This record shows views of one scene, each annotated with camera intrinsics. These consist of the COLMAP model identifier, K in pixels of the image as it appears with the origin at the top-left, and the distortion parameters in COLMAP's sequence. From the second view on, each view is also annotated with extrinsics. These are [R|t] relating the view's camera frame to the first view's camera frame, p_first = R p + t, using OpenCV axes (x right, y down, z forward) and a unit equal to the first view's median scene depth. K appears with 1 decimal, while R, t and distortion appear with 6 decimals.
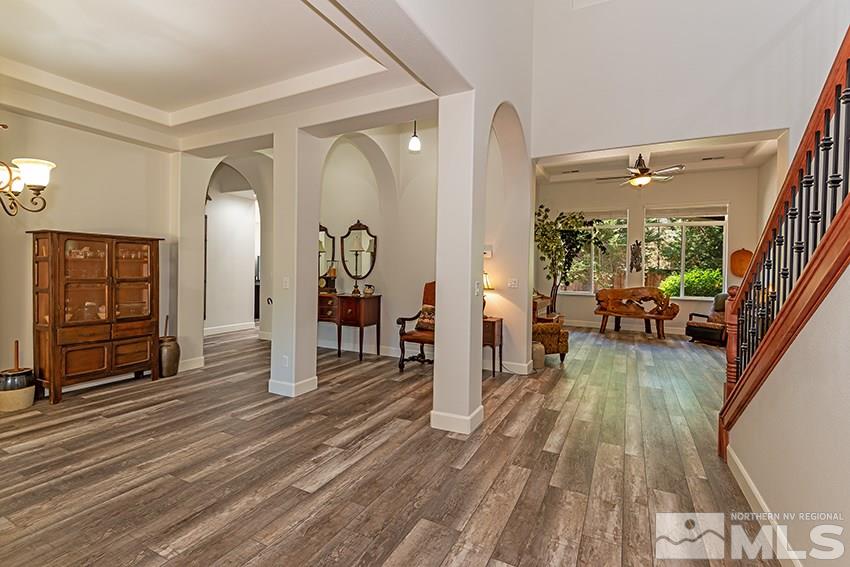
lens RADIAL K [[396.3, 0, 429.5], [0, 396.3, 264.2], [0, 0, 1]] dist [0.002096, -0.000029]
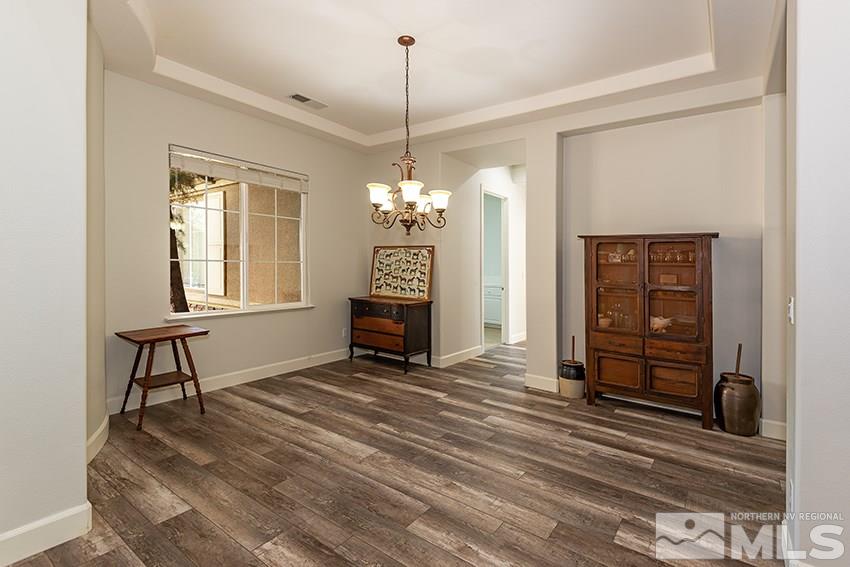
lens RADIAL K [[396.3, 0, 429.5], [0, 396.3, 264.2], [0, 0, 1]] dist [0.002096, -0.000029]
pose [[-0.149790, -0.013687, -0.988623, 0.175744], [-0.018144, 0.999774, -0.011093, 0.013513], [0.988551, 0.016276, -0.150004, 1.003333]]
